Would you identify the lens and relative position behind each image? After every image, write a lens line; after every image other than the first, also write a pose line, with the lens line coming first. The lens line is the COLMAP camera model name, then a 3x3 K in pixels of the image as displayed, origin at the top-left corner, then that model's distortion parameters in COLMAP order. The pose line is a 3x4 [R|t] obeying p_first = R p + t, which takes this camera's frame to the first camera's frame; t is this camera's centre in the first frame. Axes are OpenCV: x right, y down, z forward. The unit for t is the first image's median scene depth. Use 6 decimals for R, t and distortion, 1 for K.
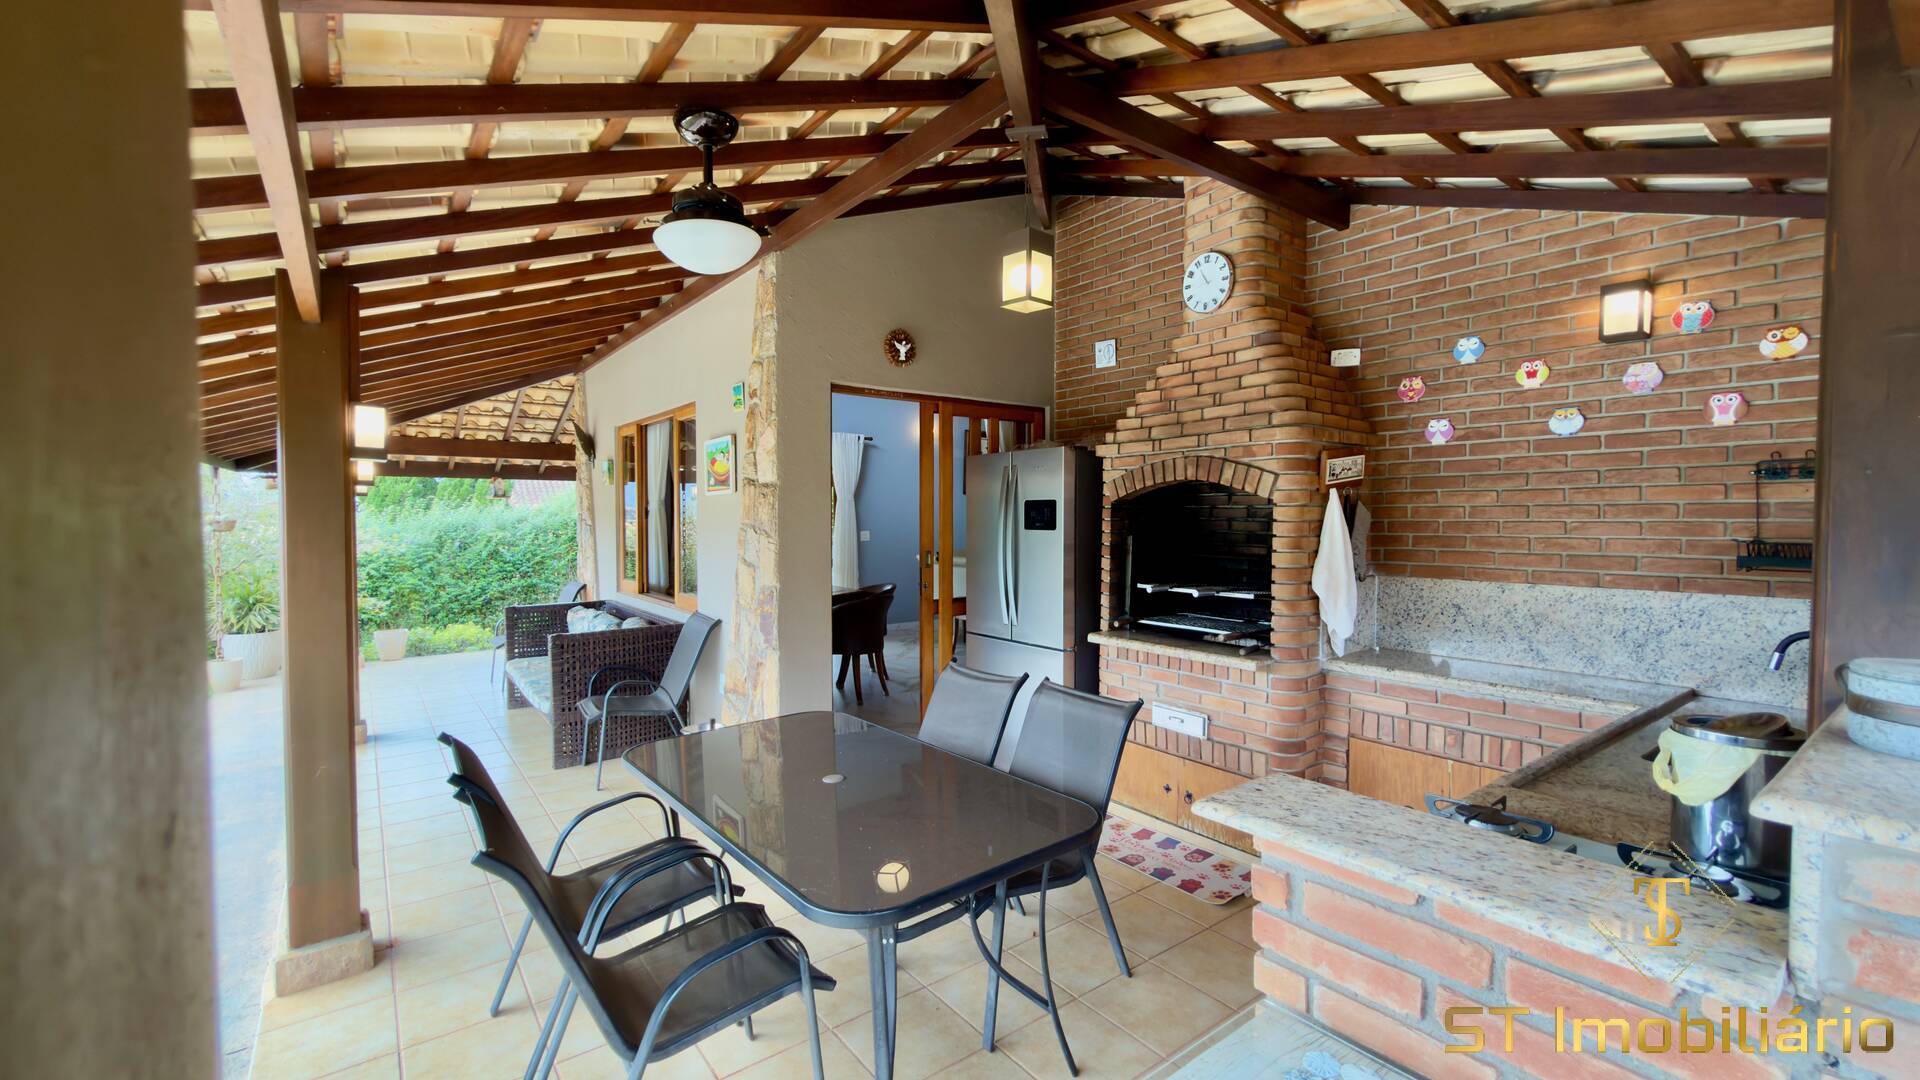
lens RADIAL K [[796.3, 0, 952.0], [0, 796.3, 534.9], [0, 0, 1]] dist [-0.000371, 0.000112]
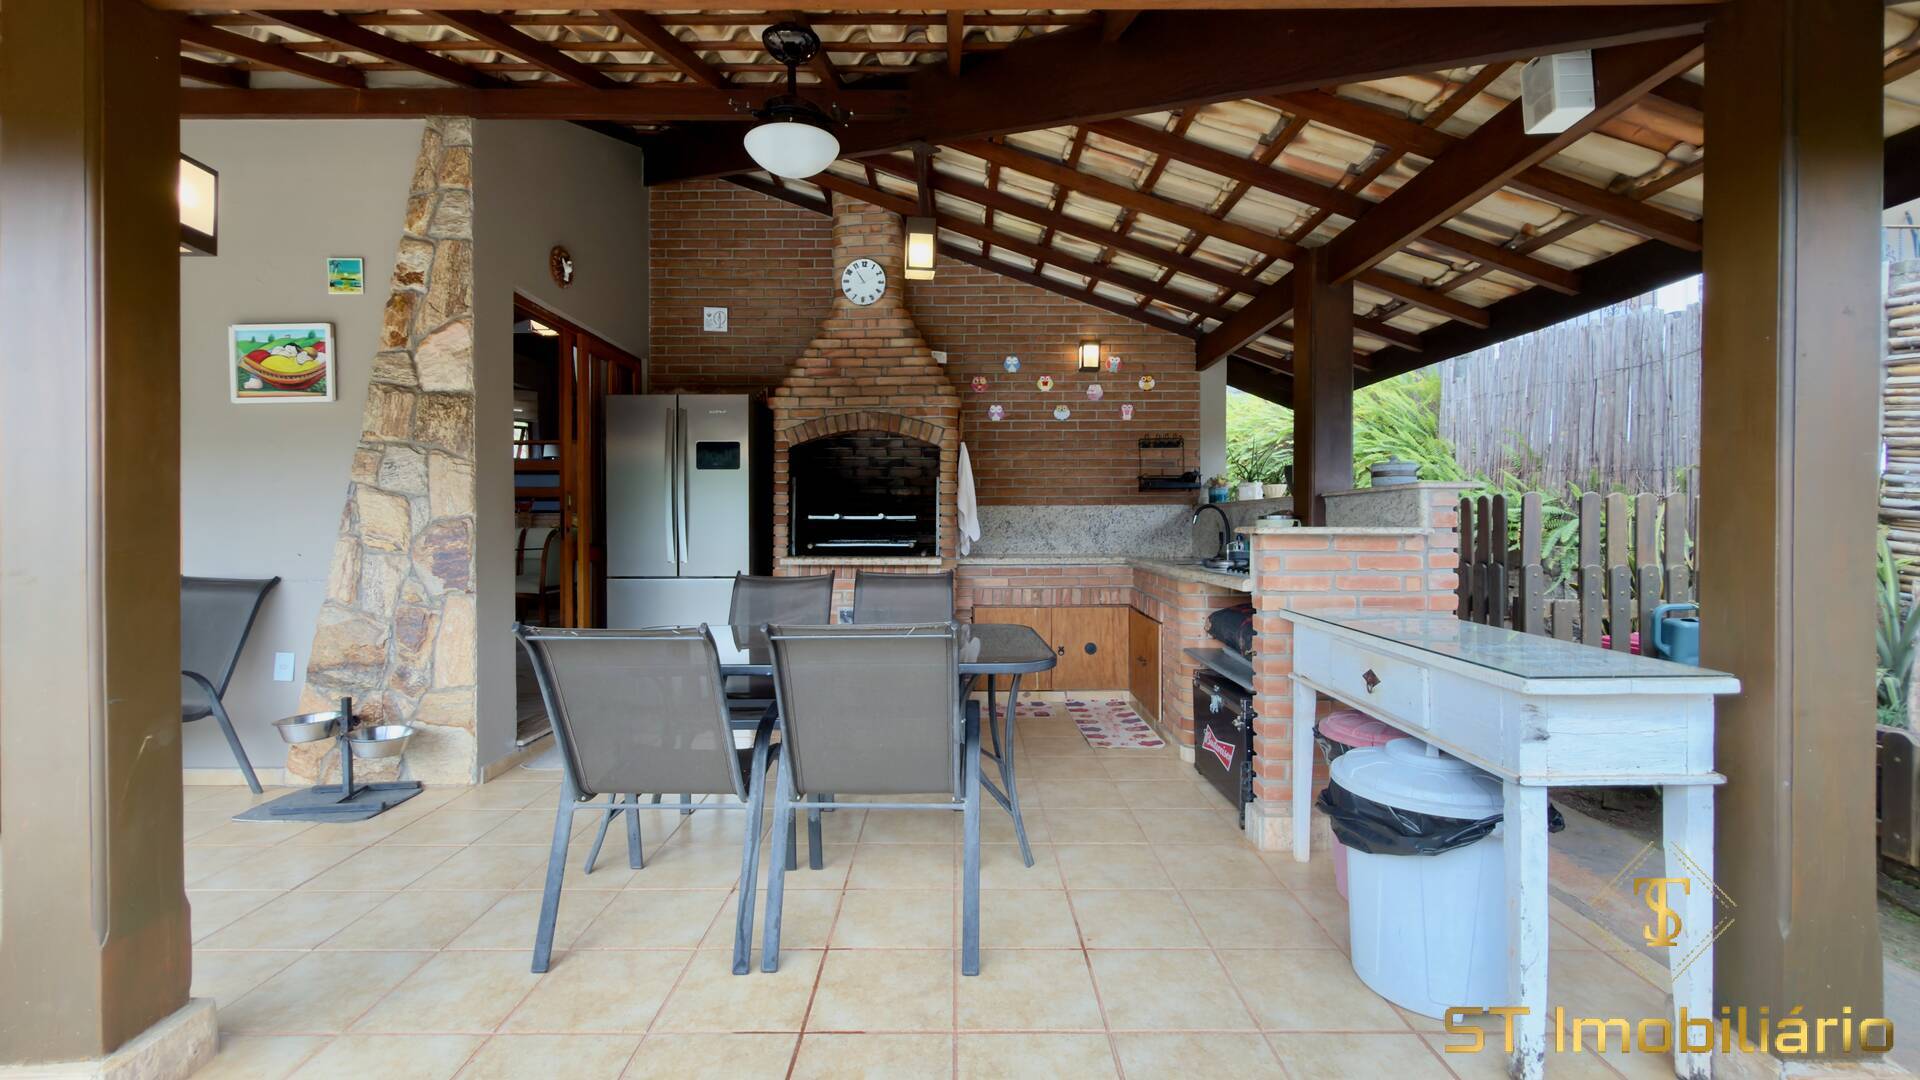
lens RADIAL K [[790.7, 0, 960.0], [0, 790.7, 531.5], [0, 0, 1]] dist [0.002307, 0.000243]
pose [[0.604179, -0.006305, 0.796824, -0.708949], [0.020537, 0.999760, -0.007661, 0.120789], [-0.796584, 0.020993, 0.604163, 0.113457]]
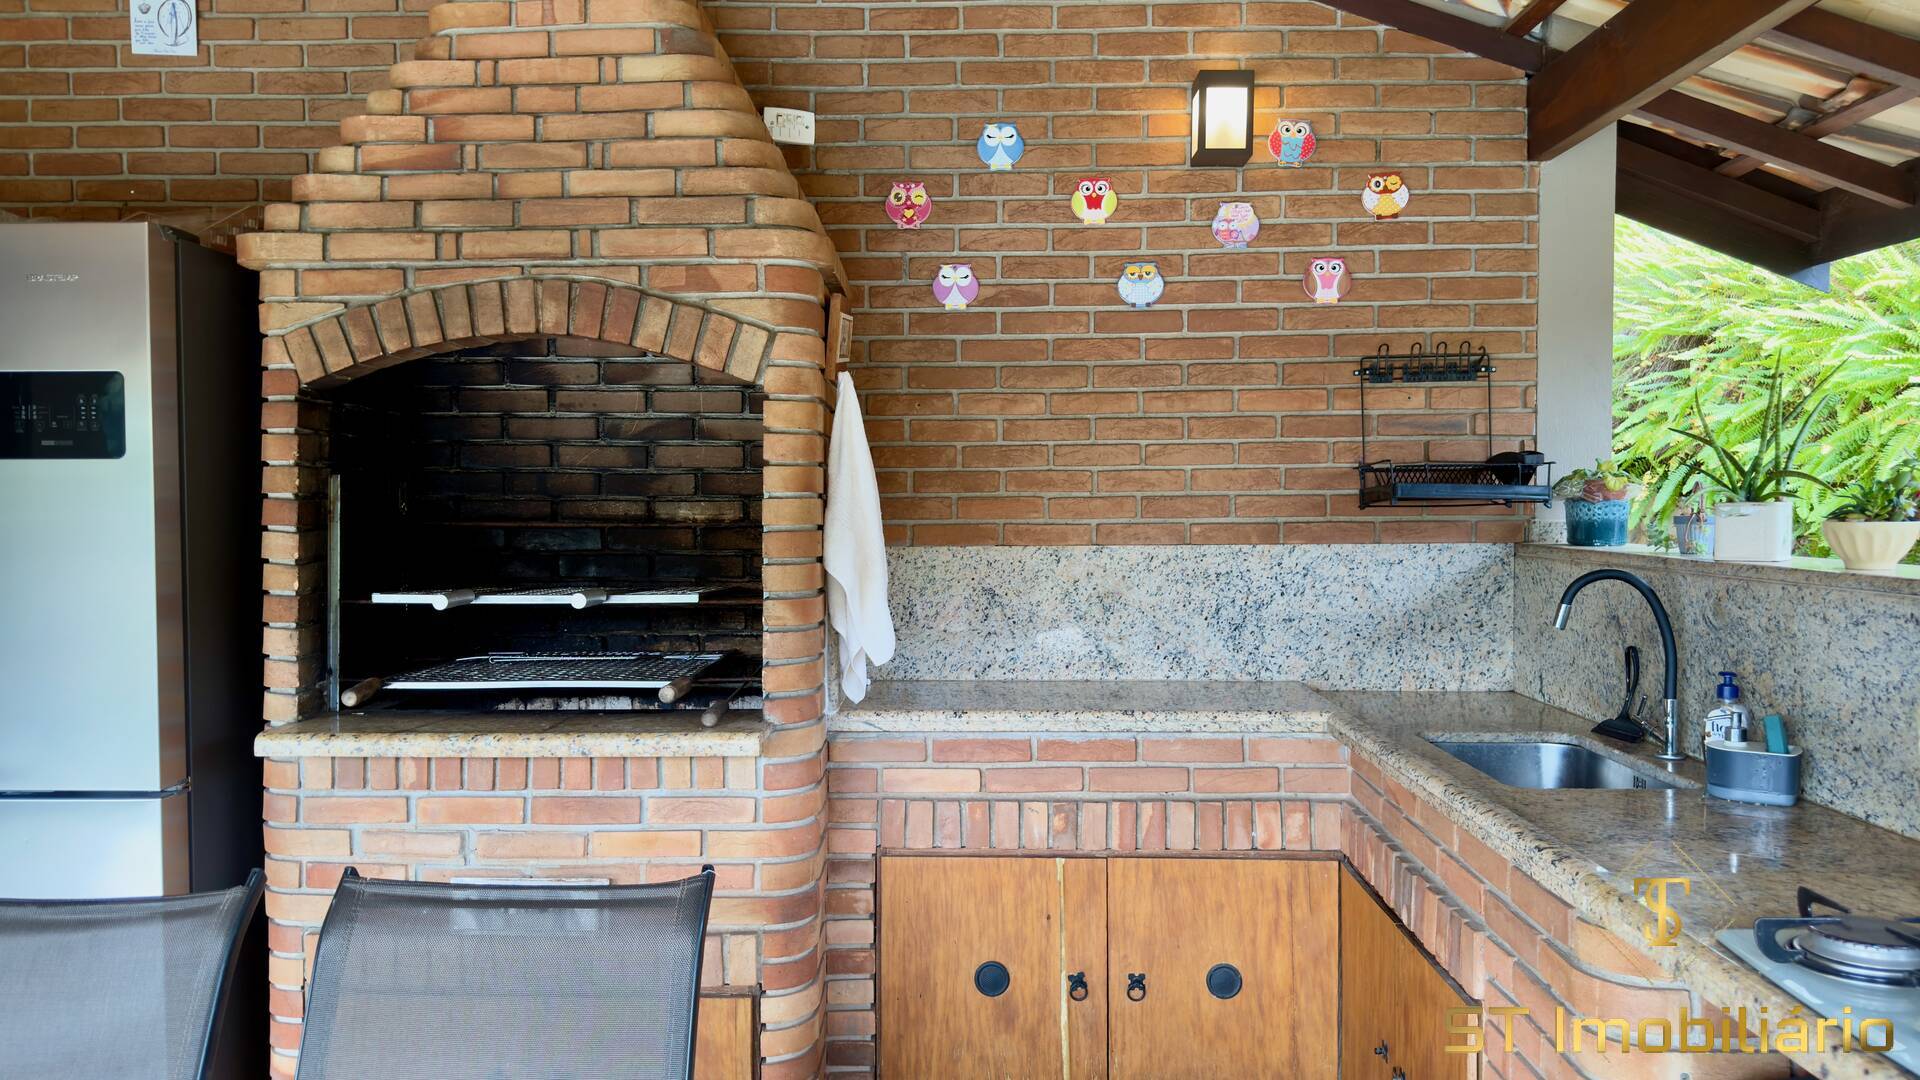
lens RADIAL K [[1340.1, 0, 960.0], [0, 1340.1, 540.0], [0, 0, 1]] dist [0.181534, -0.372623]
pose [[0.616380, -0.026320, 0.787009, -0.151326], [0.022068, 0.999626, 0.016147, 0.036220], [-0.787139, 0.007415, 0.616731, 0.418418]]
